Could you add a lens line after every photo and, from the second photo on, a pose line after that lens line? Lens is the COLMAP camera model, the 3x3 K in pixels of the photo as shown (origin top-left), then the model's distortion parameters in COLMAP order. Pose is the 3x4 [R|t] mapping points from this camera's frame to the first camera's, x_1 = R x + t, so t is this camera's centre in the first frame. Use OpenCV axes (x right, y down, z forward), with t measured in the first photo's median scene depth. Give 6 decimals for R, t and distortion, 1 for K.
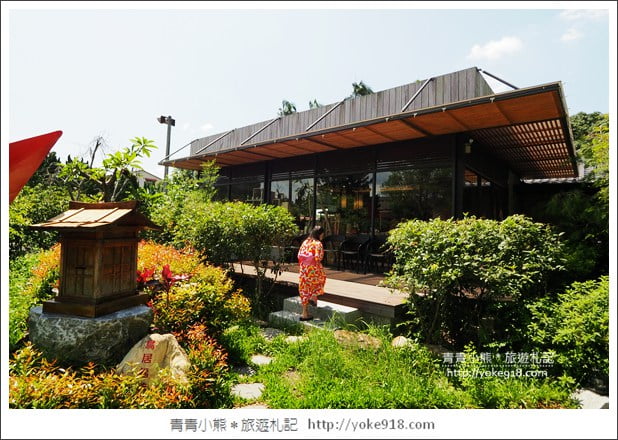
lens RADIAL K [[326.6, 0, 309.0], [0, 326.6, 220.0], [0, 0, 1]] dist [-0.003557, -0.000523]
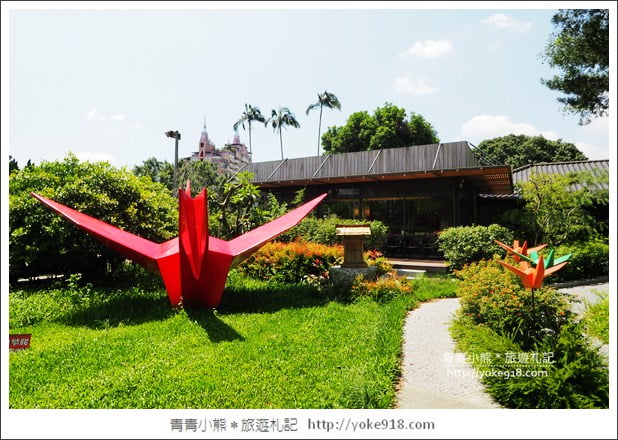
lens RADIAL K [[349.1, 0, 309.0], [0, 349.1, 220.0], [0, 0, 1]] dist [0.000979, 0.000150]
pose [[0.984687, -0.020306, 0.173148, -0.202059], [0.020431, 0.999791, 0.001058, -0.013917], [-0.173133, 0.002496, 0.984895, -0.223182]]
